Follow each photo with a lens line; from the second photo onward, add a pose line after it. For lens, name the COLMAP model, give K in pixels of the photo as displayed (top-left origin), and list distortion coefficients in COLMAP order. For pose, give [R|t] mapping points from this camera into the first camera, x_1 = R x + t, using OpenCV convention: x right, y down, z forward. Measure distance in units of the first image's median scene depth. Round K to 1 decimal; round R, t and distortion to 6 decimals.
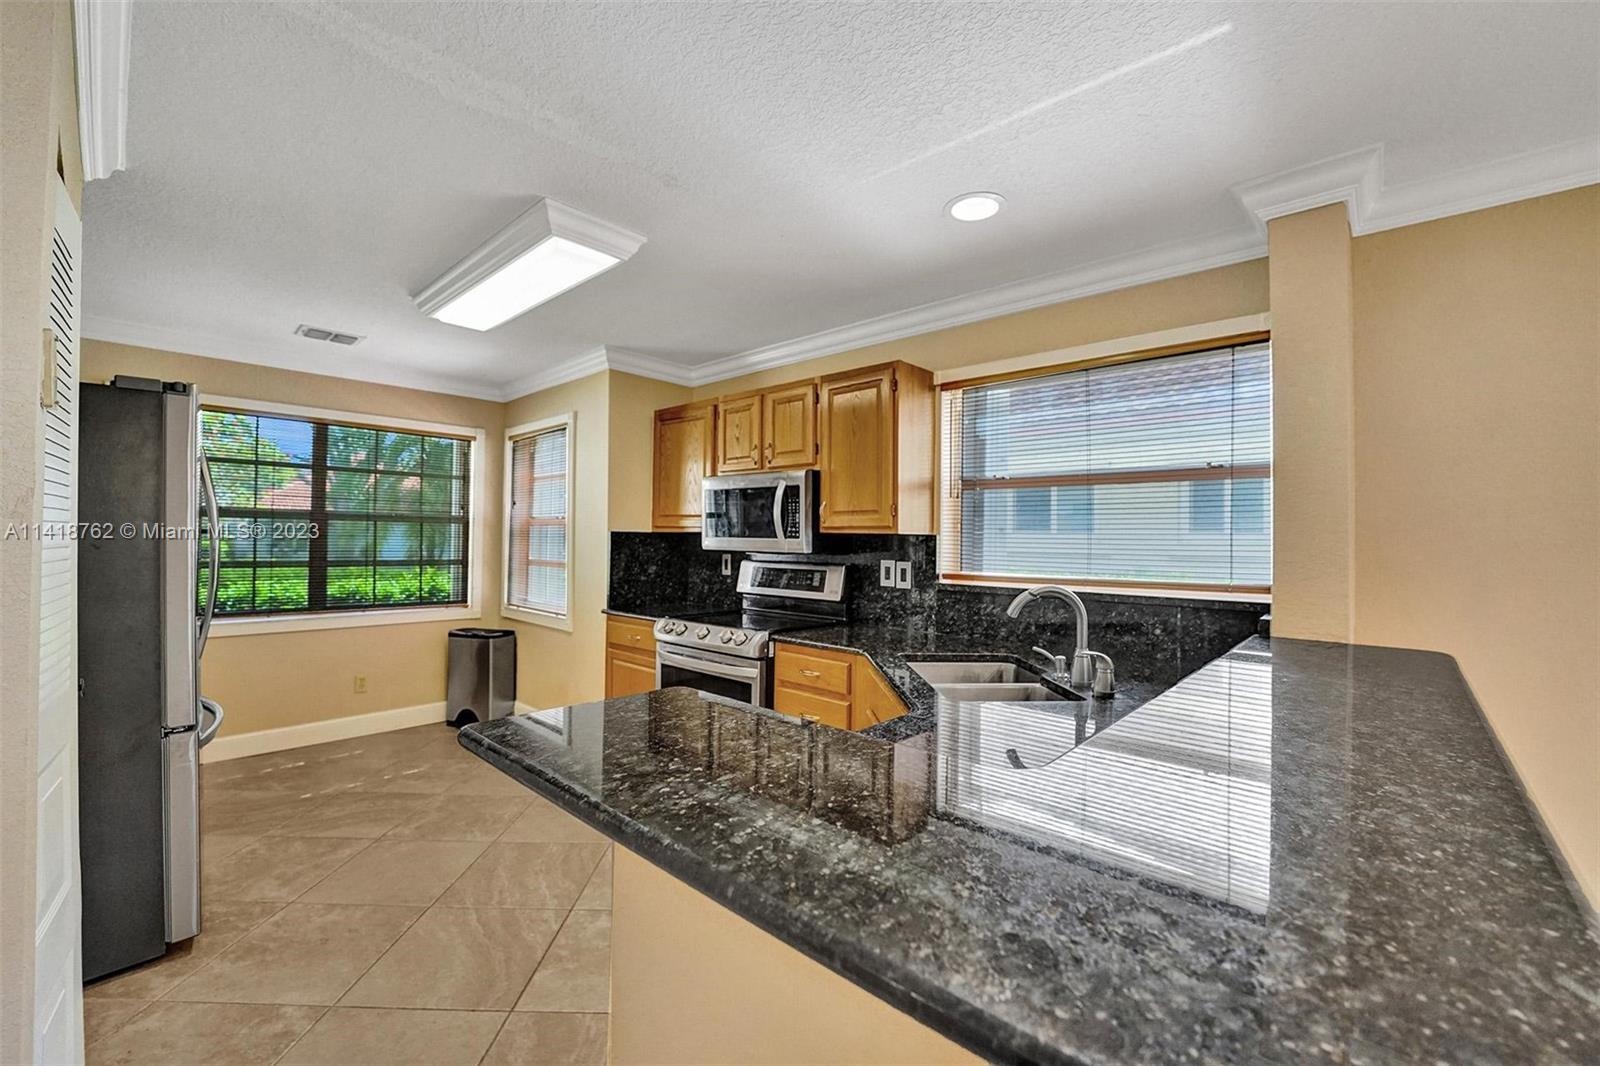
lens RADIAL K [[650.5, 0, 806.0], [0, 650.5, 533.5], [0, 0, 1]] dist [-0.030038, 0.003873]
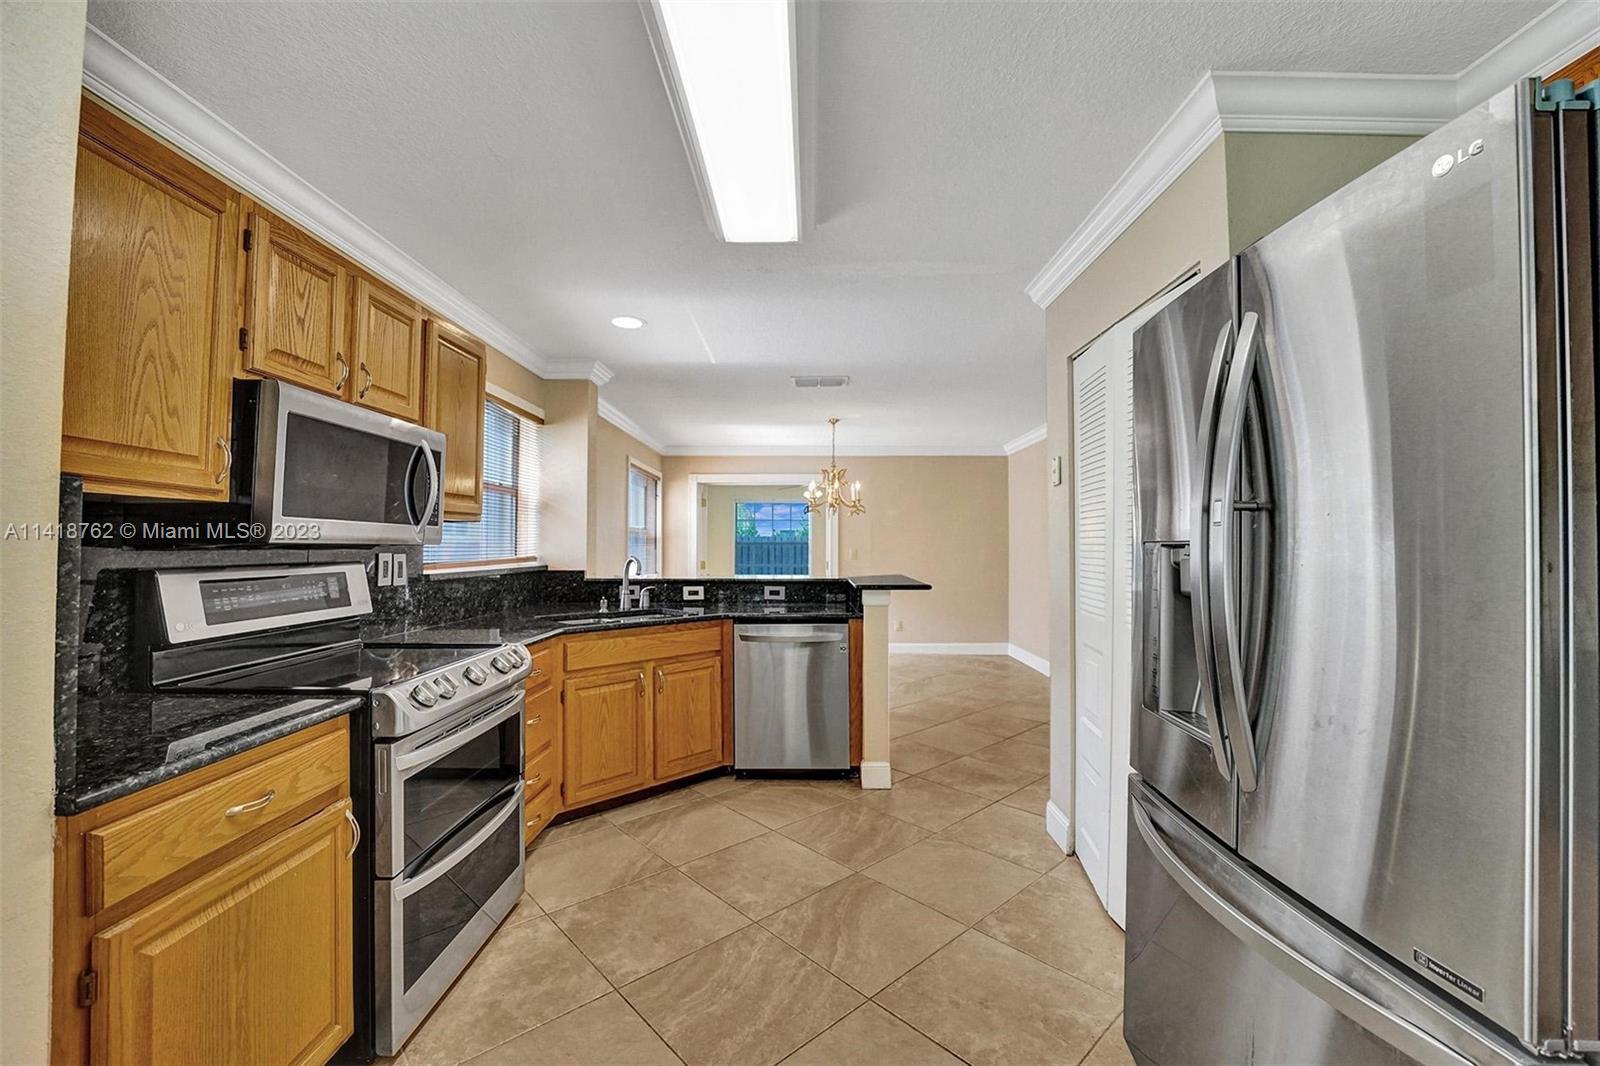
lens RADIAL K [[650.5, 0, 798.4], [0, 650.5, 534.7], [0, 0, 1]] dist [-0.030038, 0.003873]
pose [[-0.657734, -0.003127, 0.753244, -0.737309], [-0.016824, 0.999803, -0.010540, 0.017026], [-0.753062, -0.019605, -0.657657, 1.046907]]
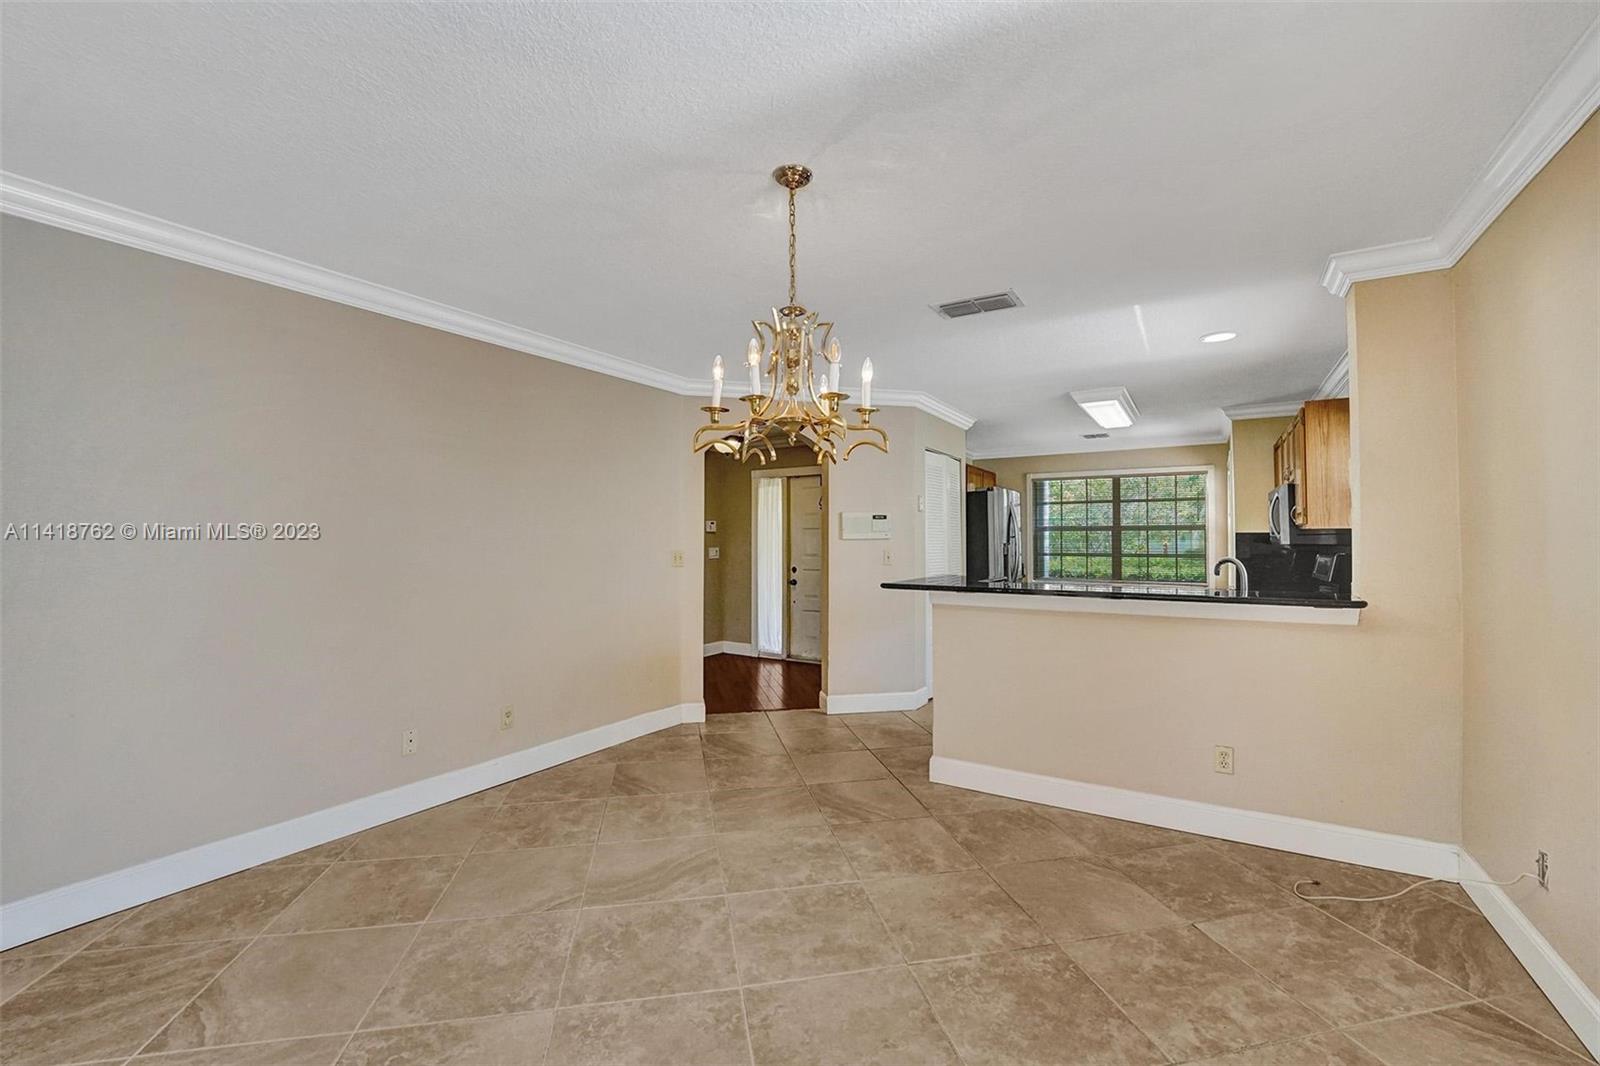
lens RADIAL K [[650.5, 0, 801.5], [0, 650.5, 525.6], [0, 0, 1]] dist [-0.030038, 0.003873]
pose [[0.172080, -0.037770, -0.984359, 1.042960], [0.009912, 0.999280, -0.036610, 0.025428], [0.985033, -0.003458, 0.172330, -0.226771]]
